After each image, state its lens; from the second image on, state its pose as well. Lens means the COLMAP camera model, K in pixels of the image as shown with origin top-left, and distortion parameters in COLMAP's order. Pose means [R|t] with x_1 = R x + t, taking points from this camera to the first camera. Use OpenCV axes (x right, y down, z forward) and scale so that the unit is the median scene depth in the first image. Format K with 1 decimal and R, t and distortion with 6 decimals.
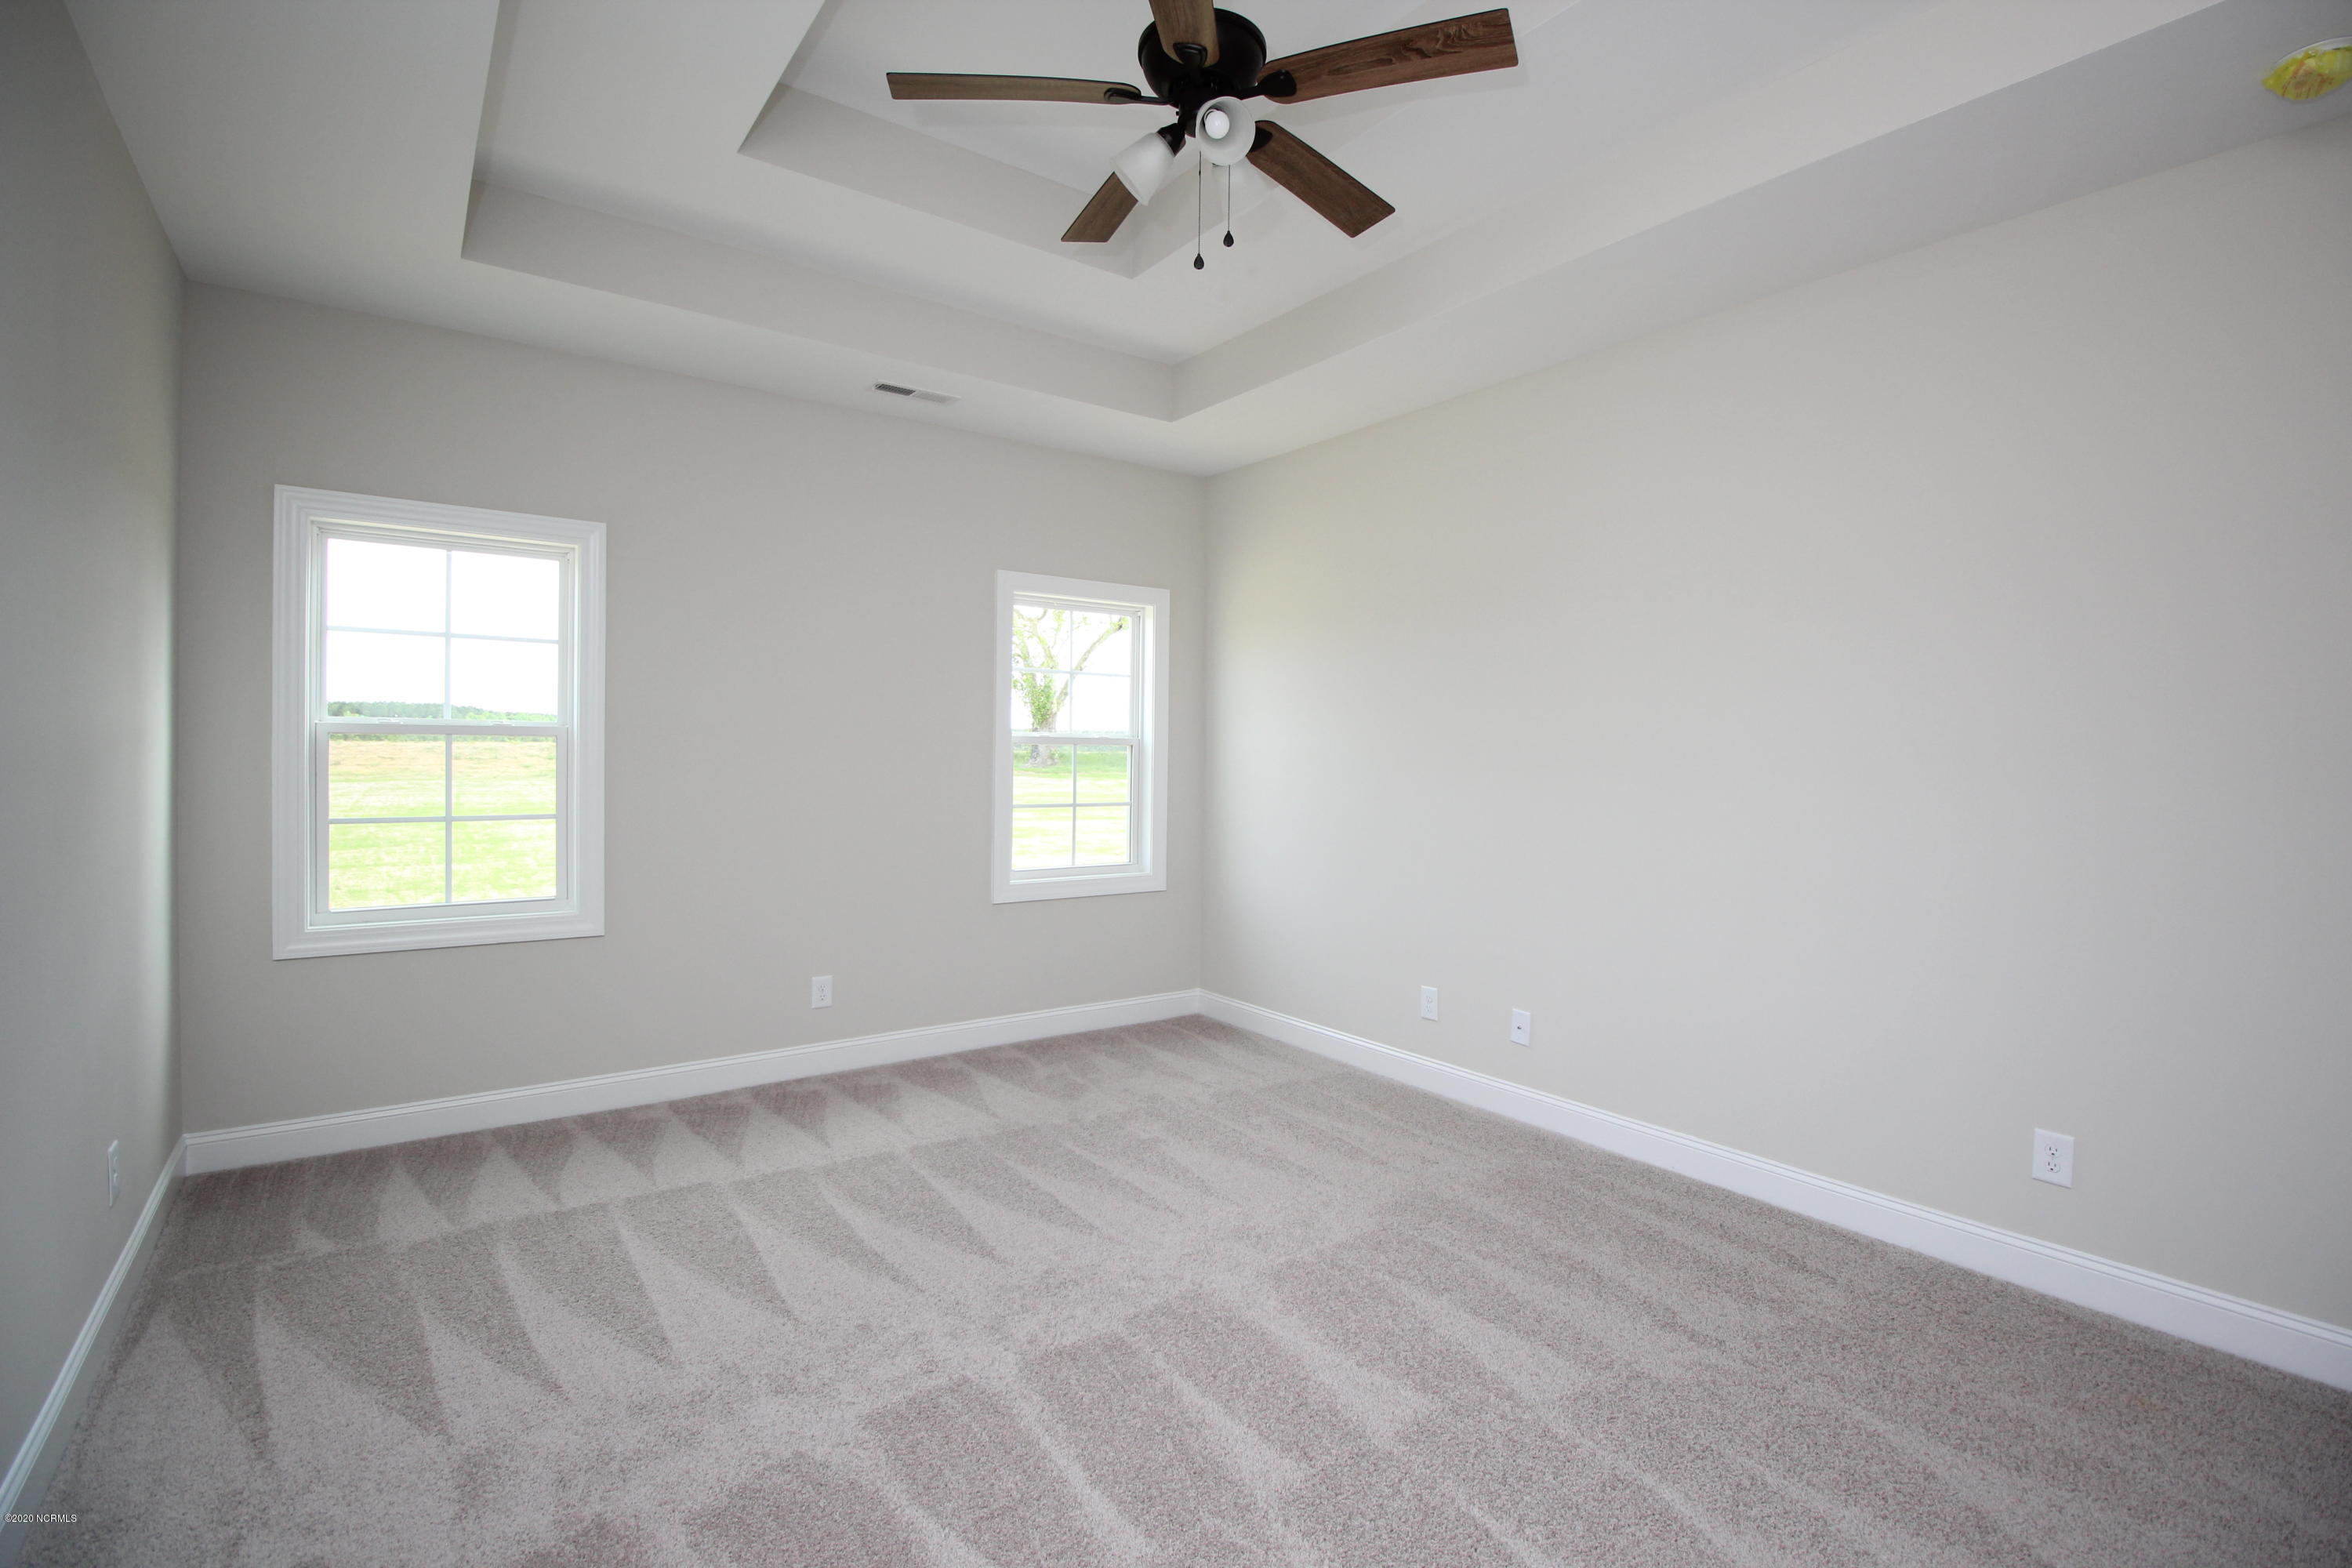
lens RADIAL K [[1095.4, 0, 1186.3], [0, 1095.4, 768.0], [0, 0, 1]] dist [-0.009541, -0.003805]
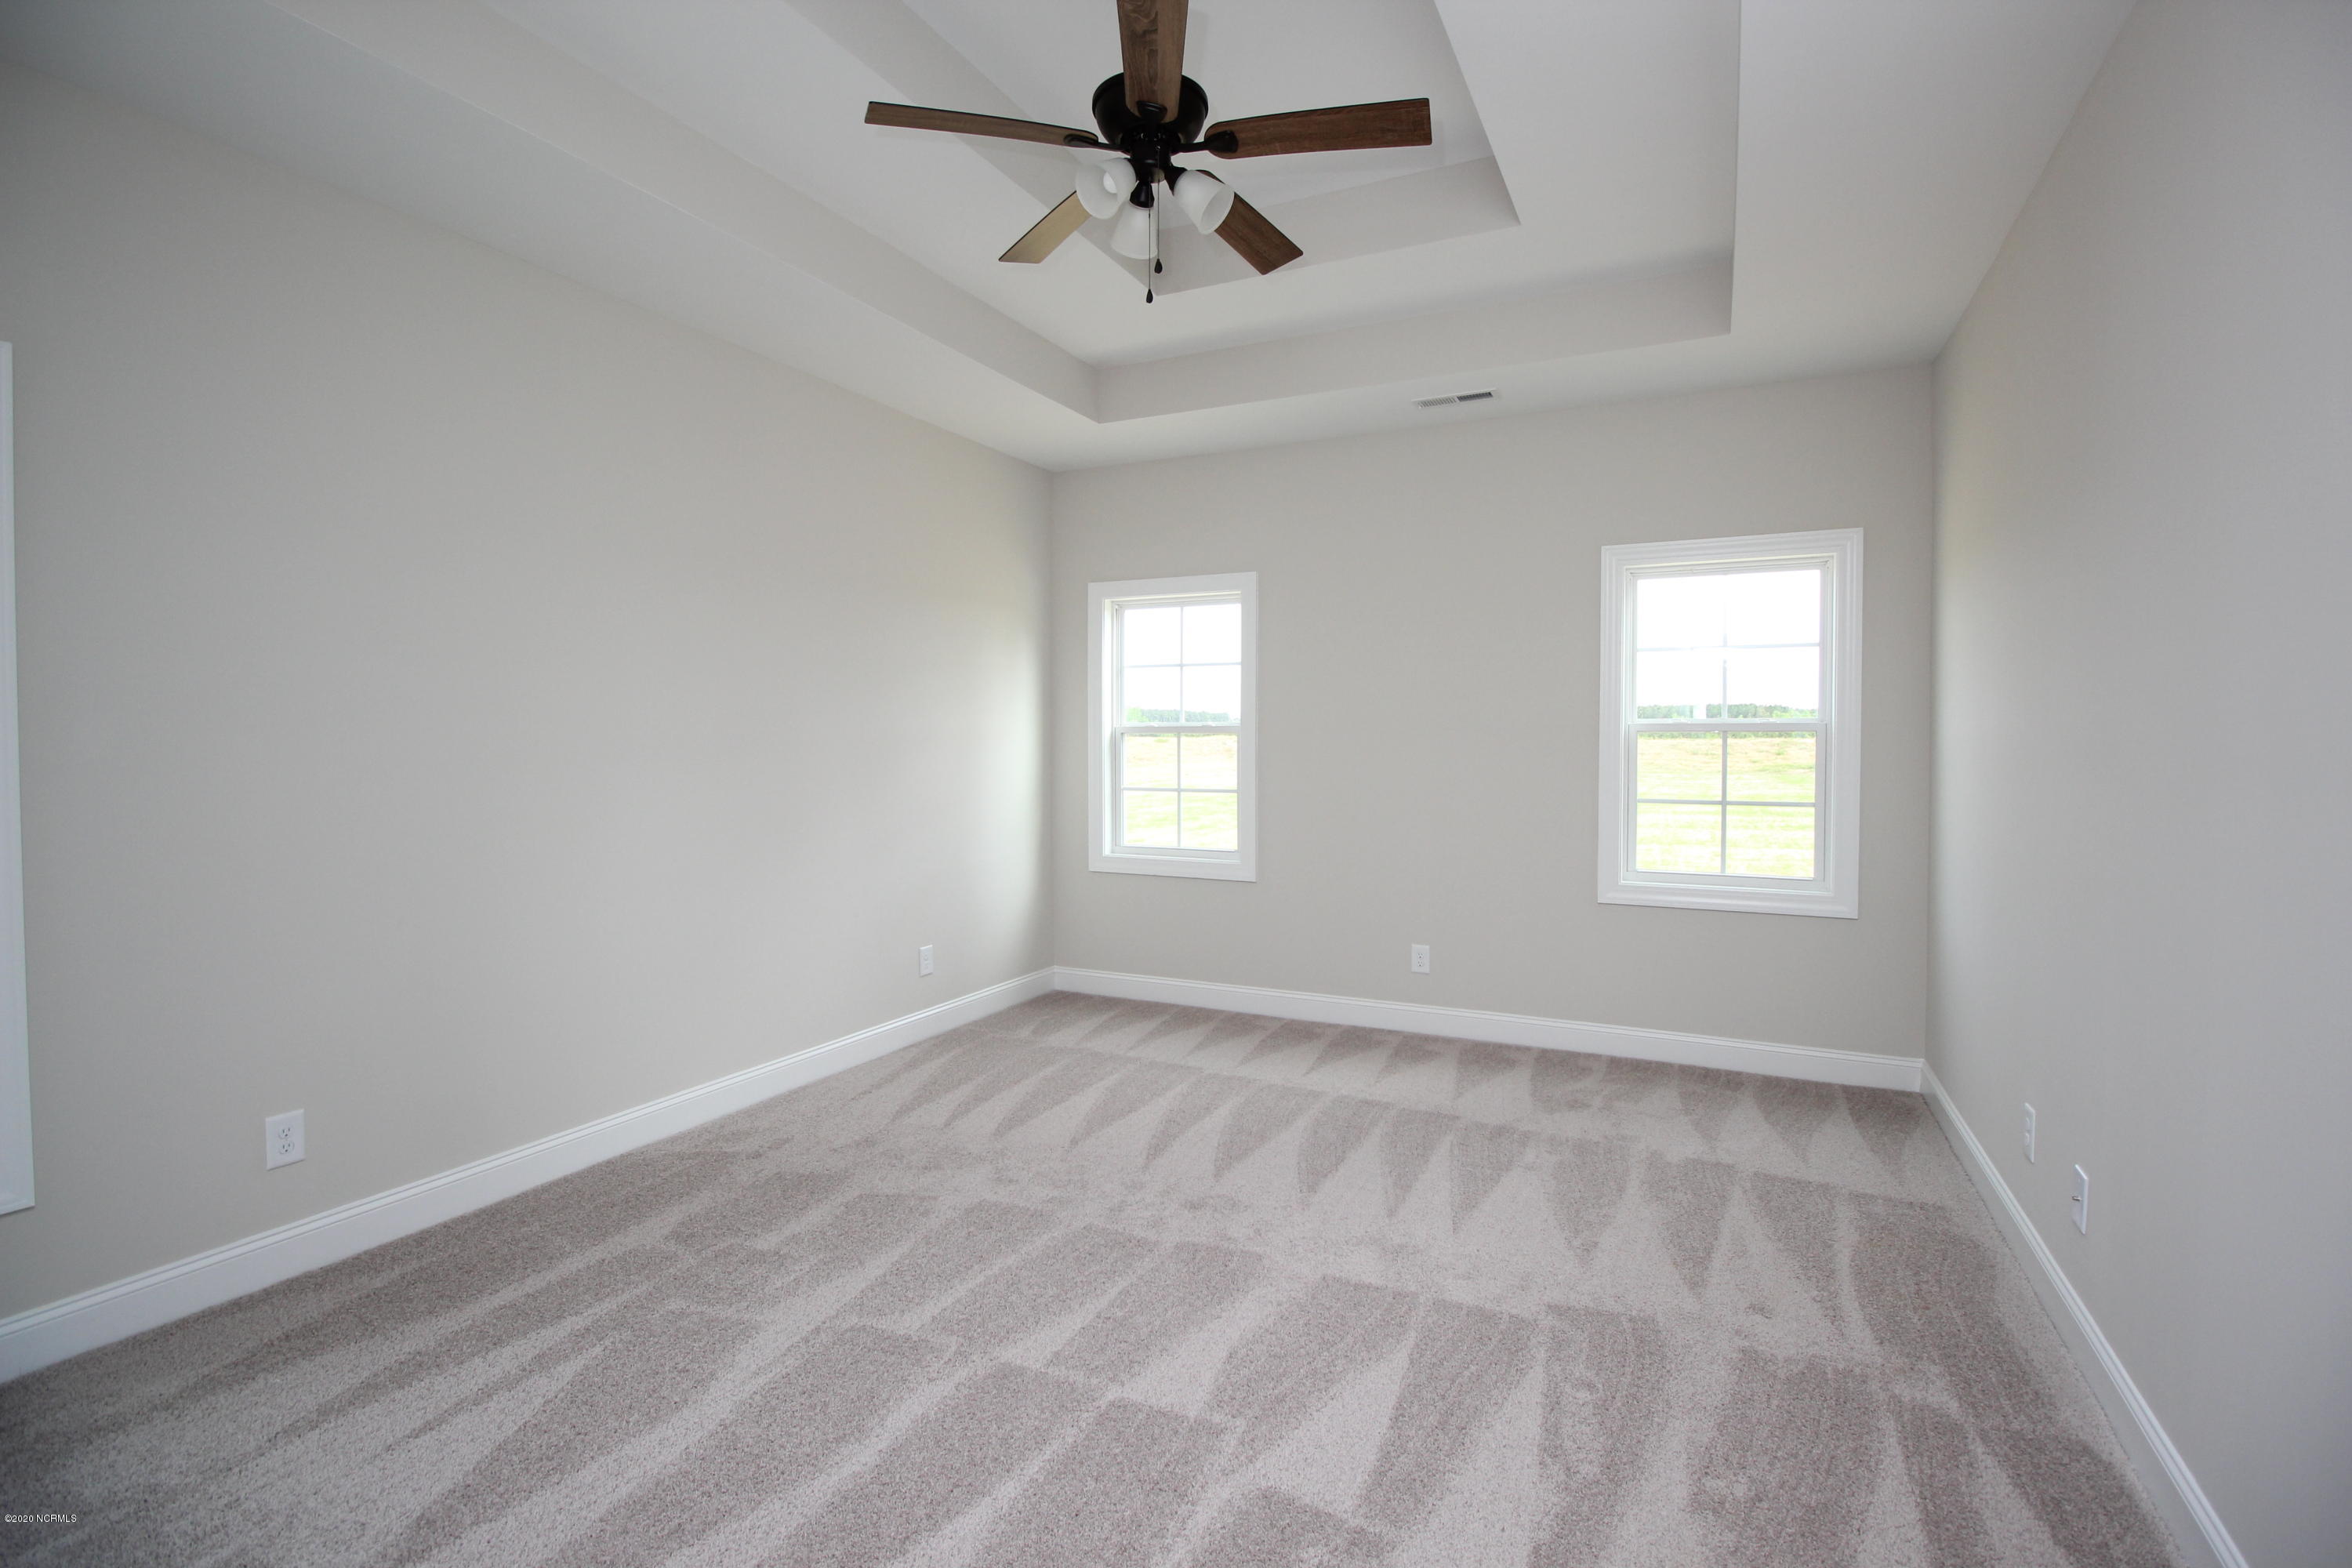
lens RADIAL K [[1095.4, 0, 1183.0], [0, 1095.4, 771.5], [0, 0, 1]] dist [-0.009541, -0.003805]
pose [[0.464655, 0.014680, -0.885370, 0.601339], [-0.008684, 0.999890, 0.012021, 0.003421], [0.885449, 0.002102, 0.464731, 0.302958]]
